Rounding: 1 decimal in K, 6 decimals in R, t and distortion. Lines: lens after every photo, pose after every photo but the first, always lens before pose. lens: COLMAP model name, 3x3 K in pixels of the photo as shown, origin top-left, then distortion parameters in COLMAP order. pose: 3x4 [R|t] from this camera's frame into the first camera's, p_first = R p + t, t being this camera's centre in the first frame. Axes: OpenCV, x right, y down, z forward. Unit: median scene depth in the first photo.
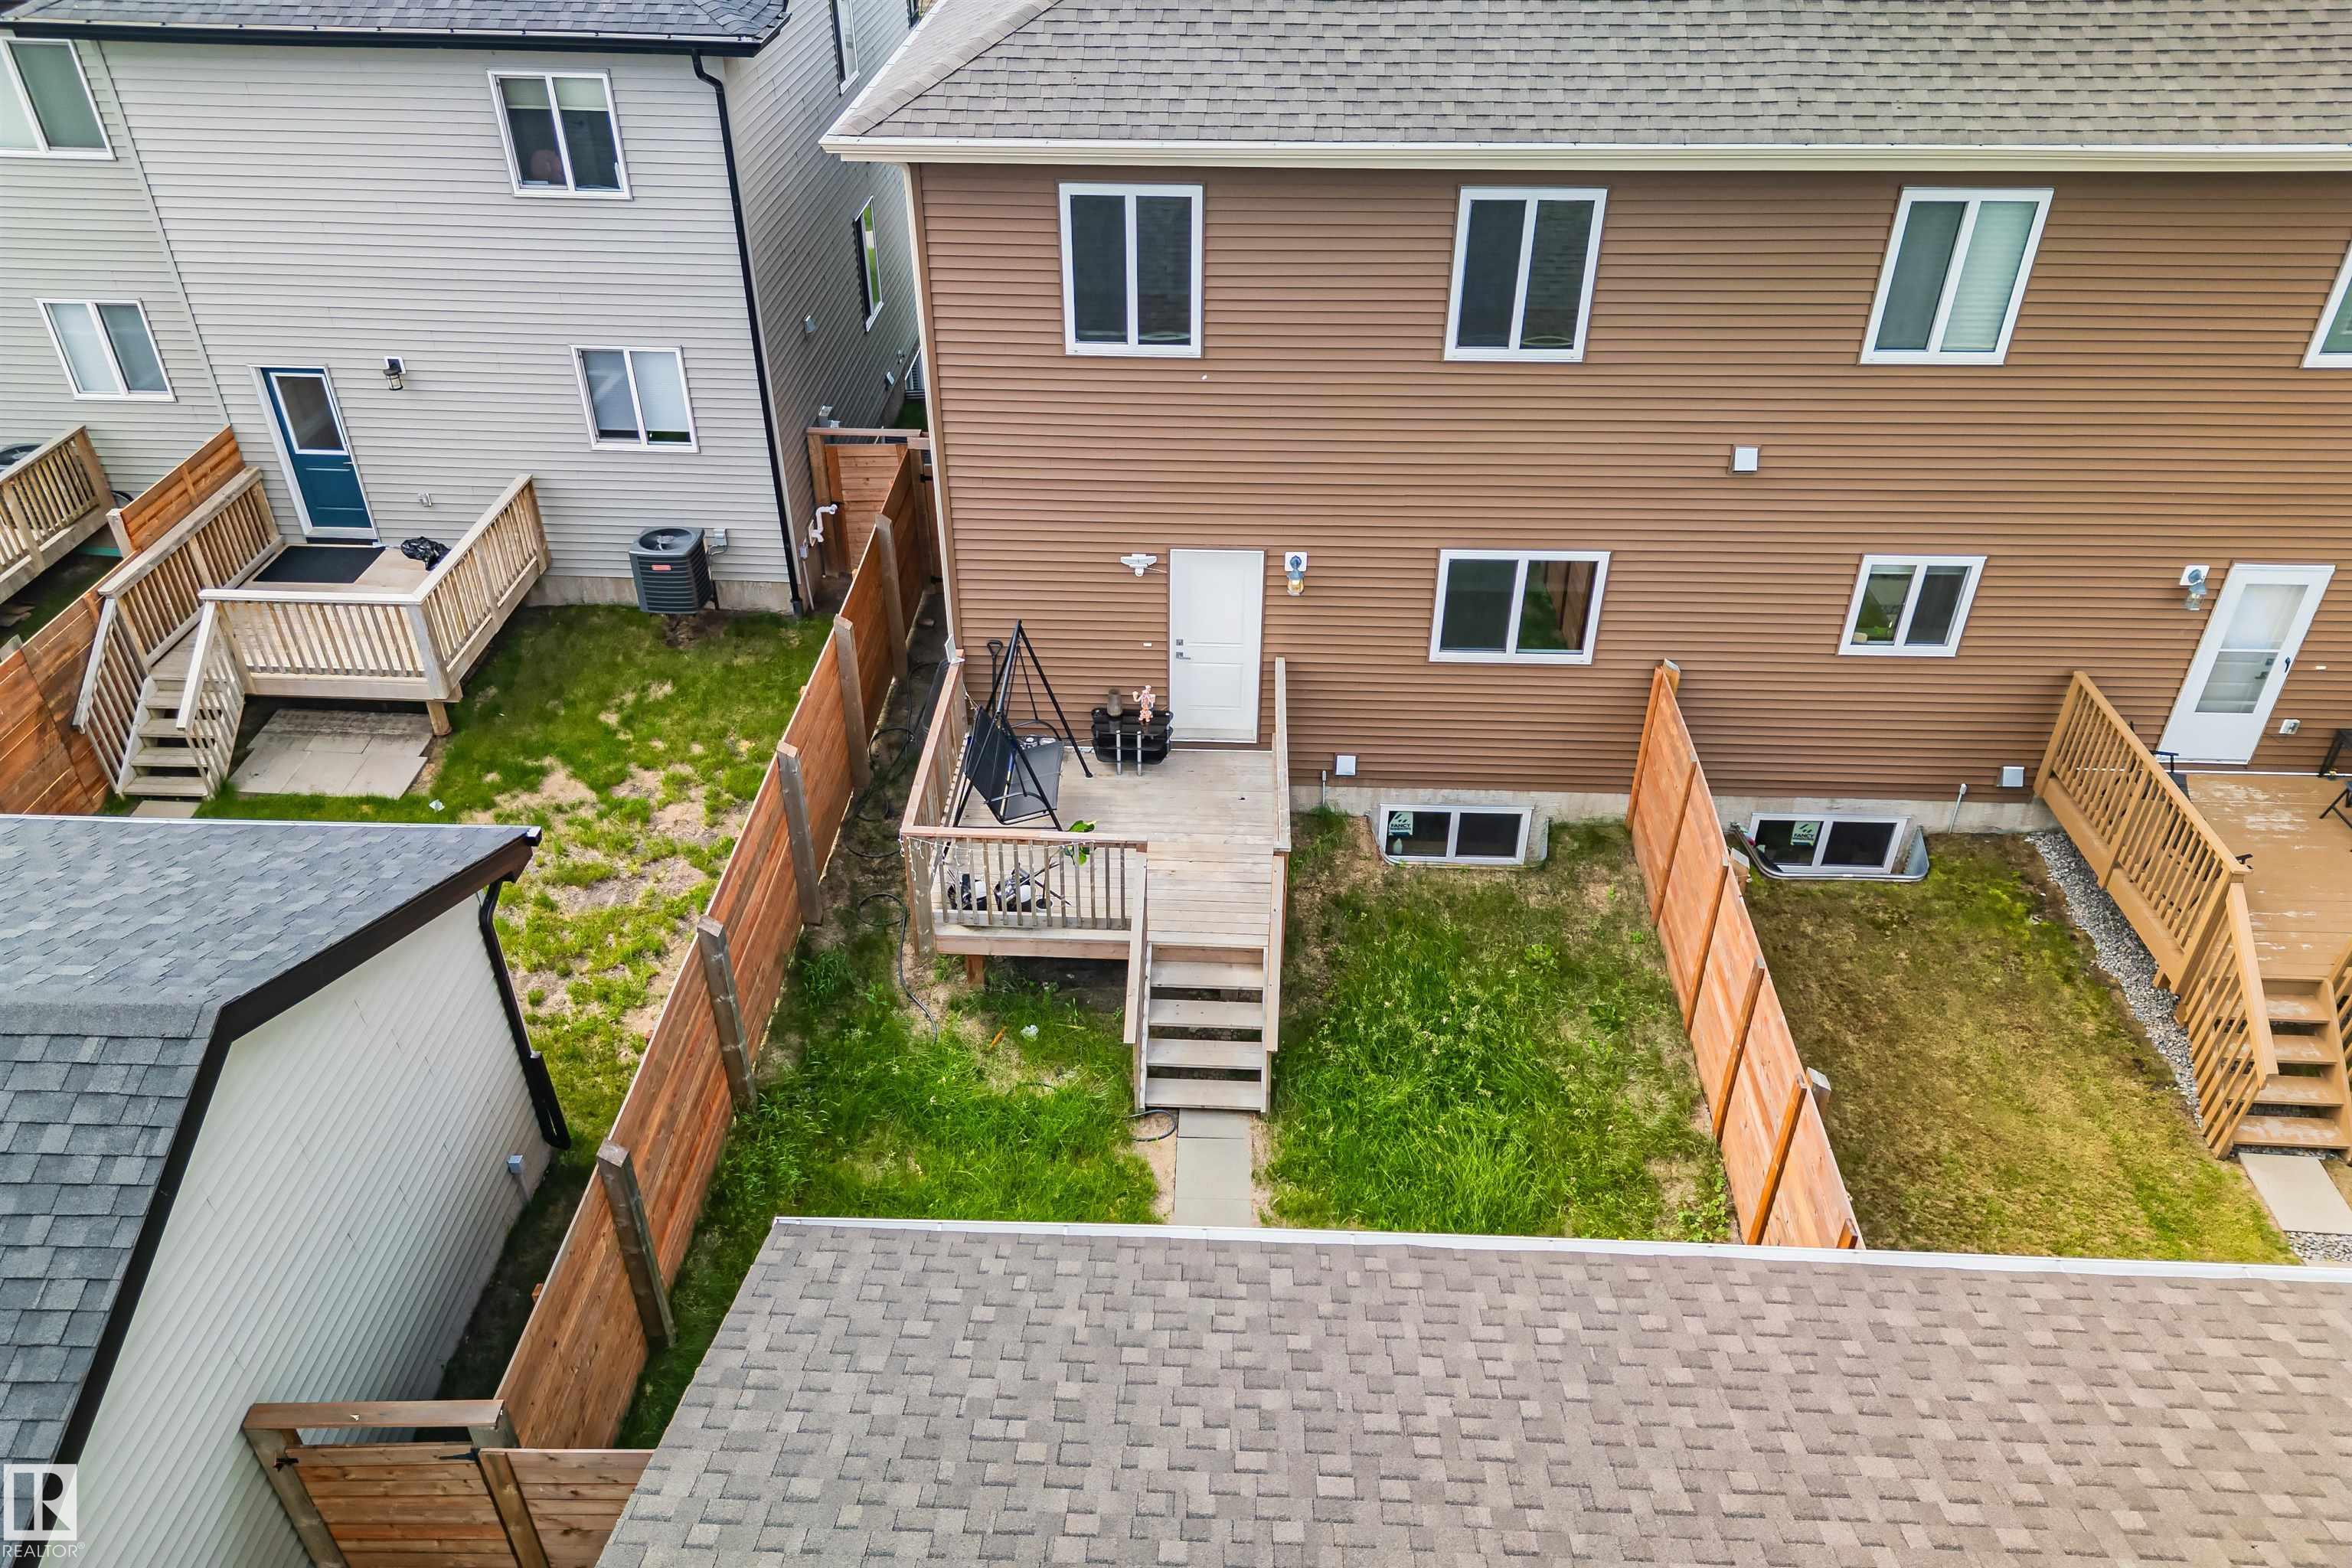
lens RADIAL K [[1633.7, 0, 1176.0], [0, 1633.7, 784.0], [0, 0, 1]] dist [0.080733, -0.081450]
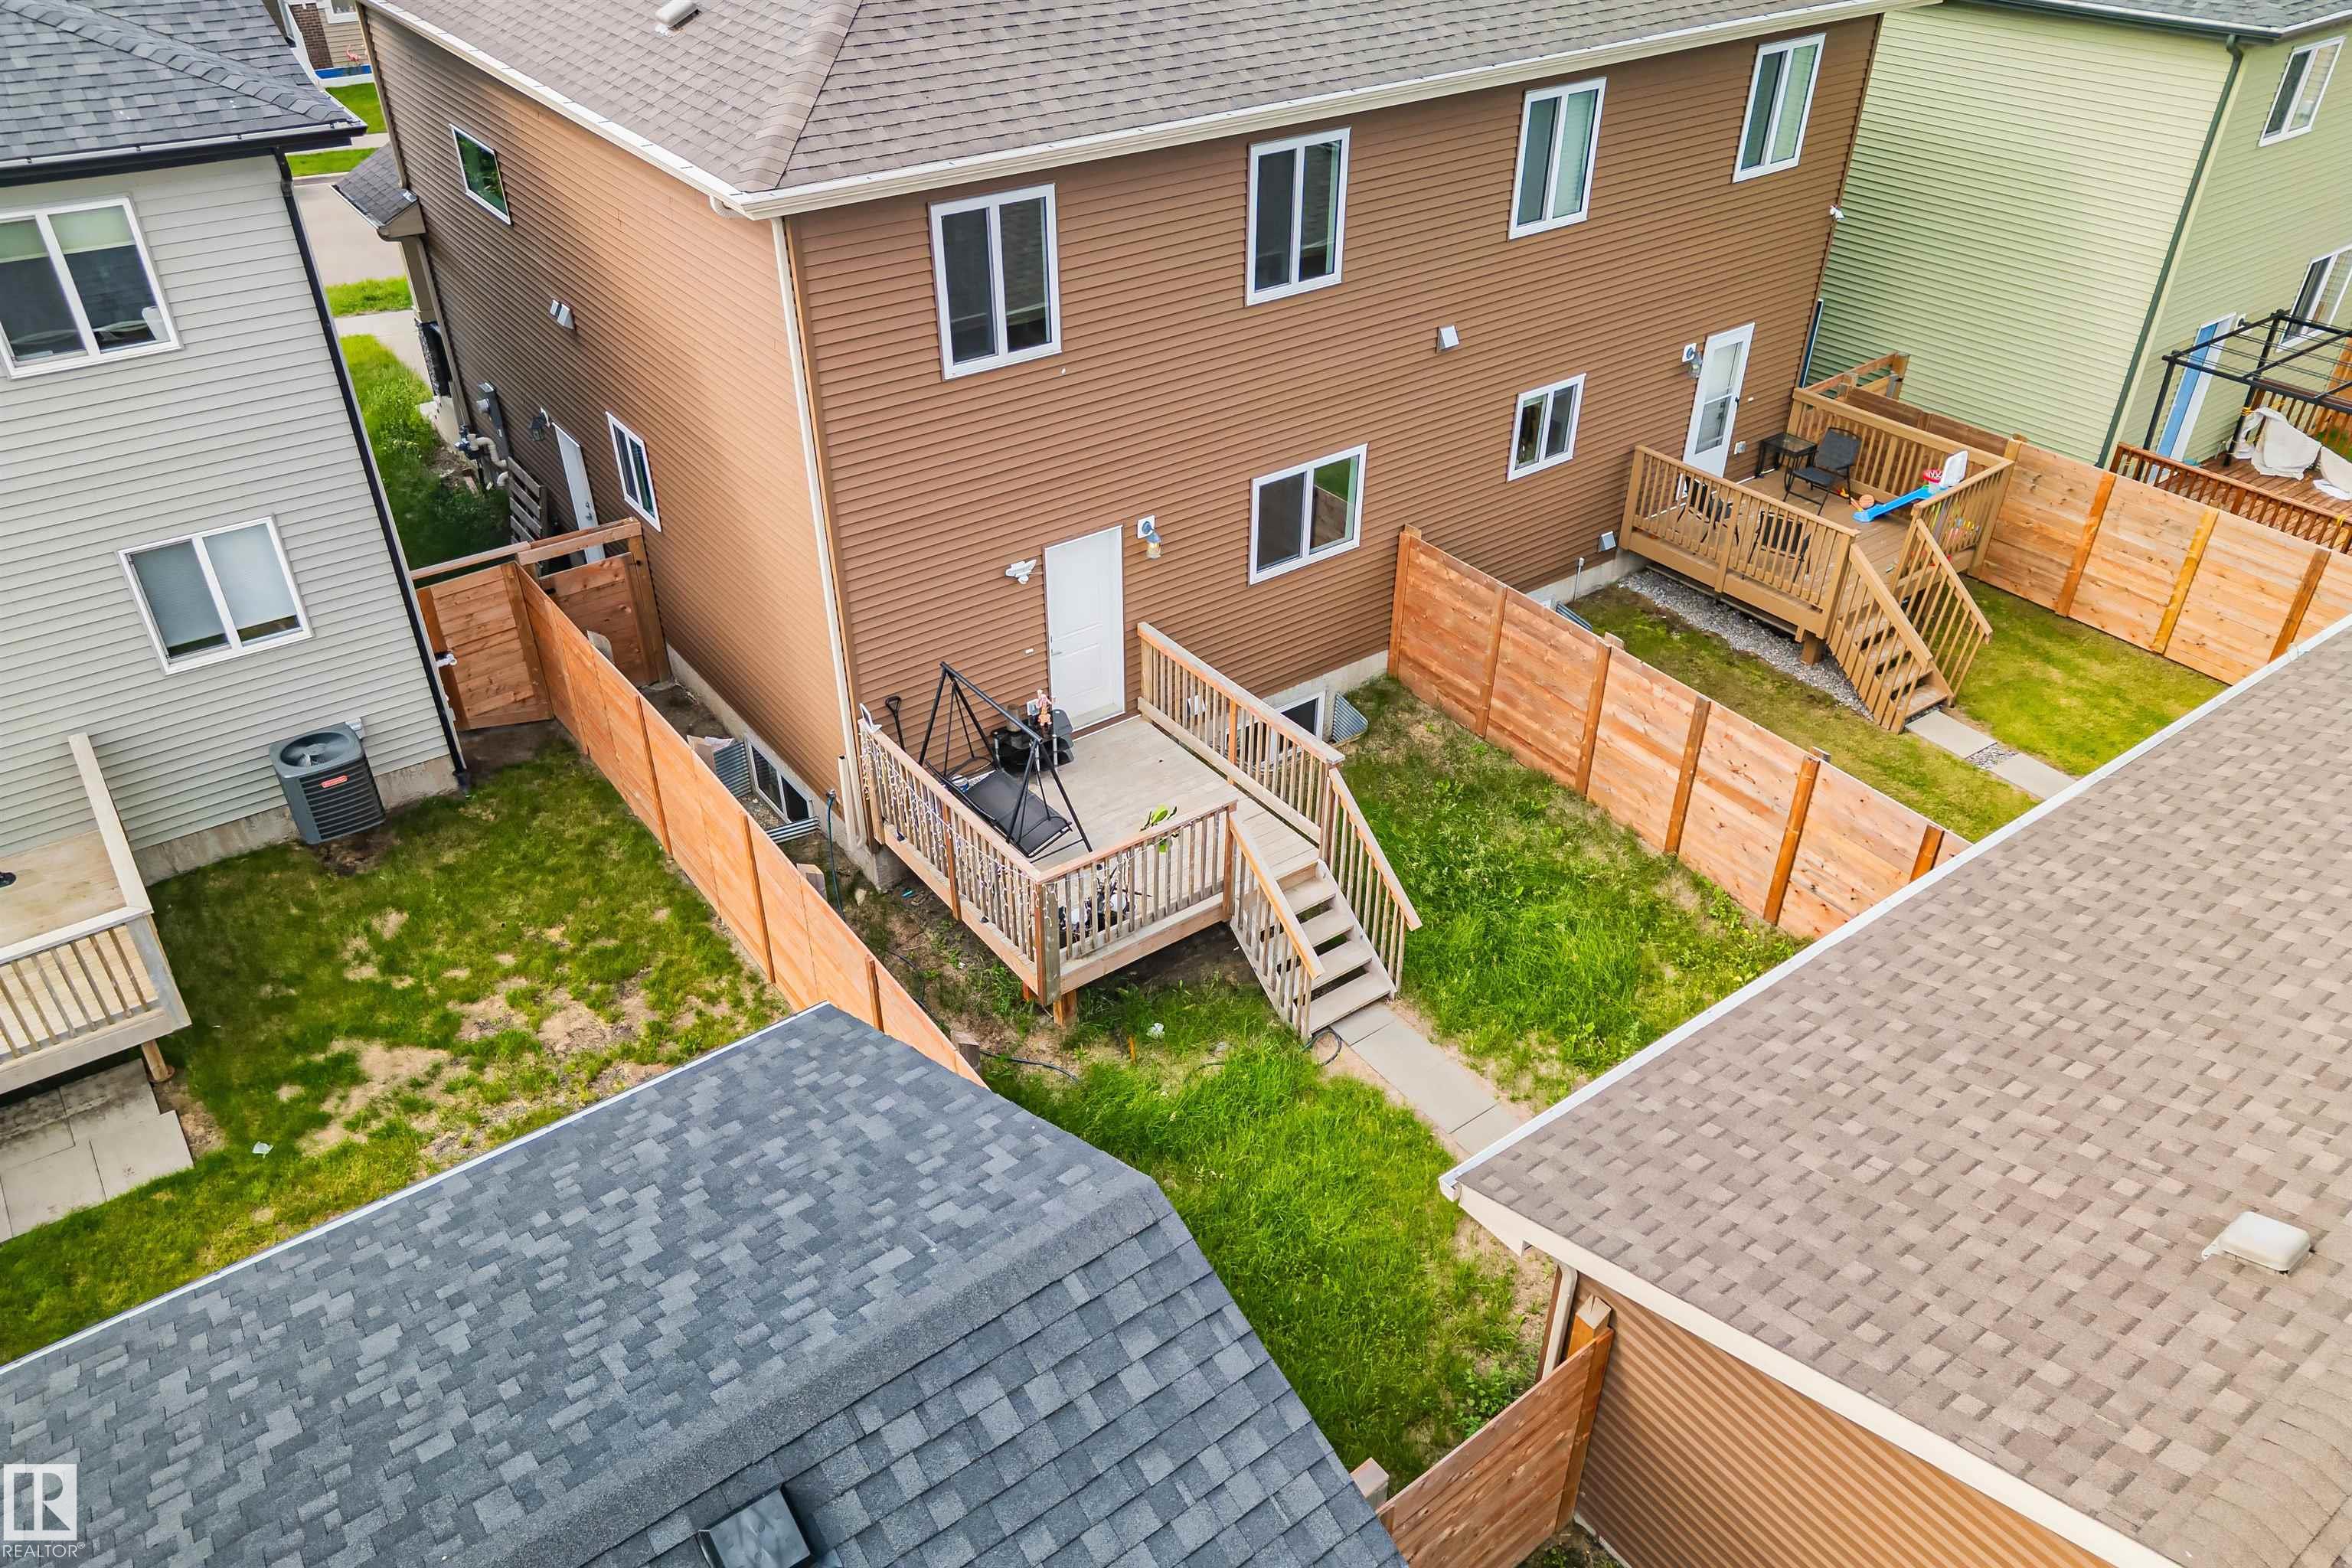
lens RADIAL K [[1633.7, 0, 1176.0], [0, 1633.7, 784.0], [0, 0, 1]] dist [0.080733, -0.081450]
pose [[0.780736, -0.354126, 0.514826, -0.479911], [0.354370, 0.929528, 0.101976, -0.077751], [-0.514658, 0.102823, 0.851208, 0.106237]]
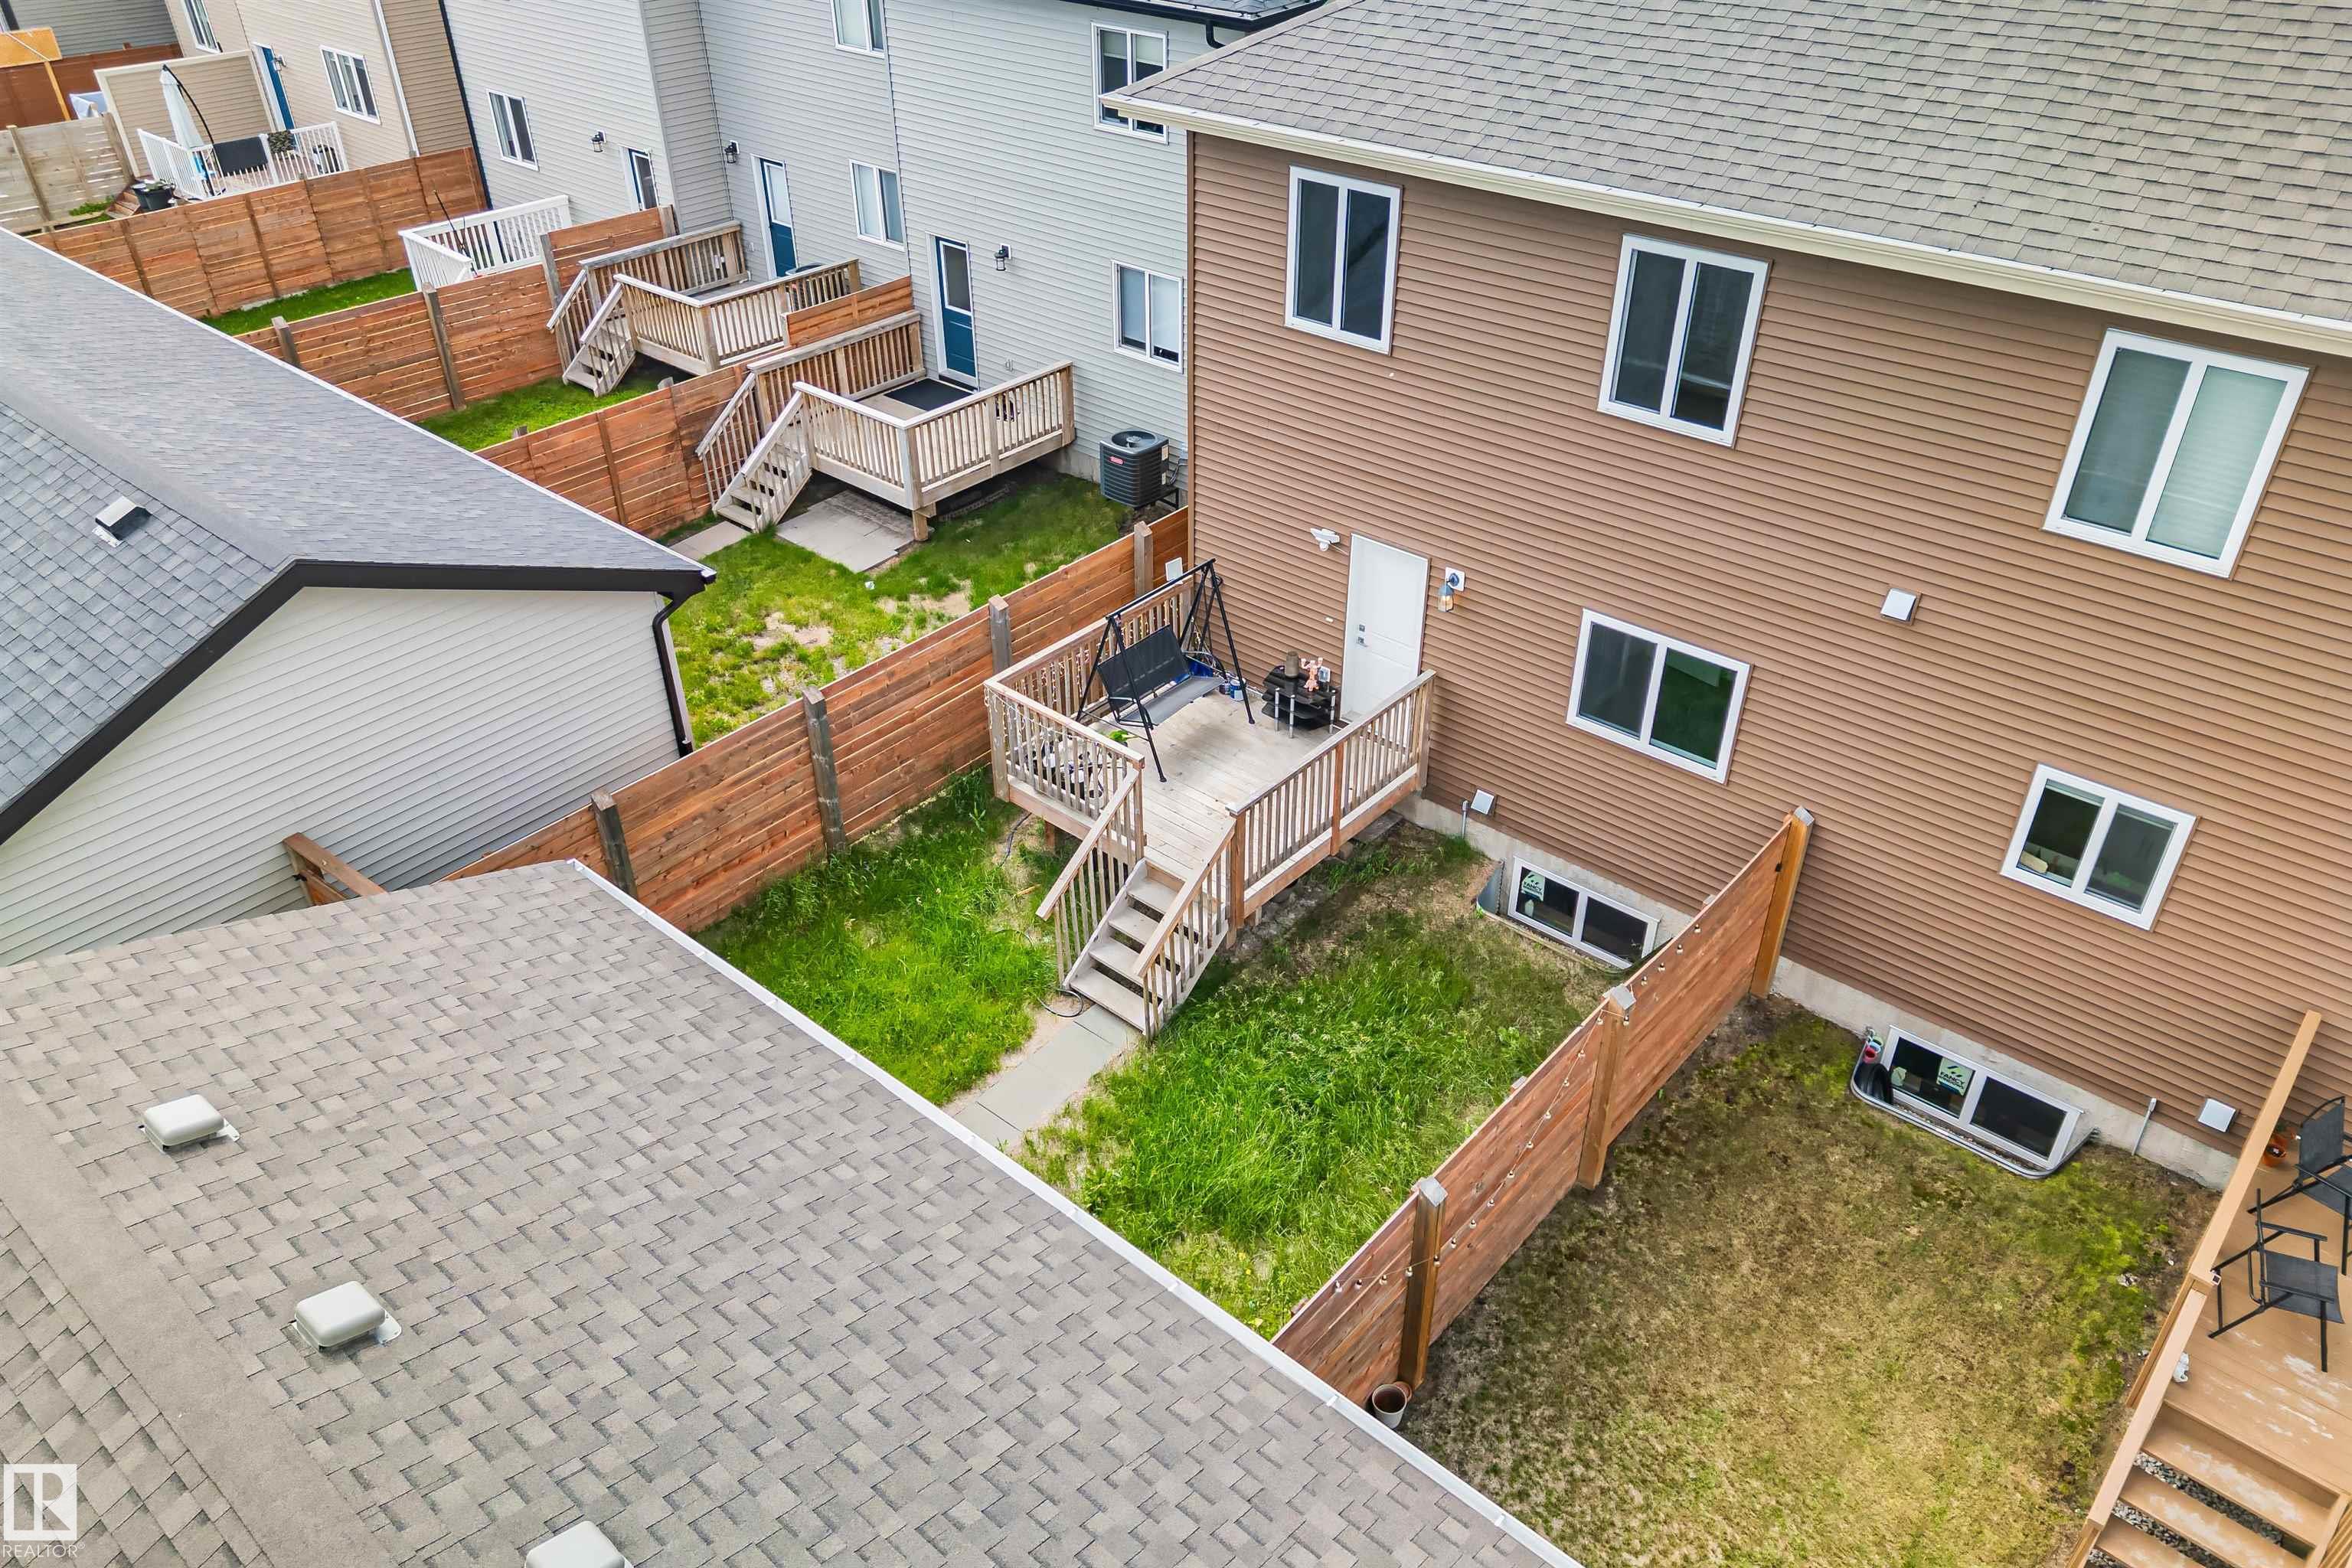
lens RADIAL K [[1642.8, 0, 1176.0], [0, 1642.8, 784.0], [0, 0, 1]] dist [0.076889, -0.081481]
pose [[0.780312, 0.348096, -0.519559, 0.476619], [-0.349574, 0.931645, 0.099170, -0.056078], [0.518566, 0.104241, 0.848660, 0.065532]]
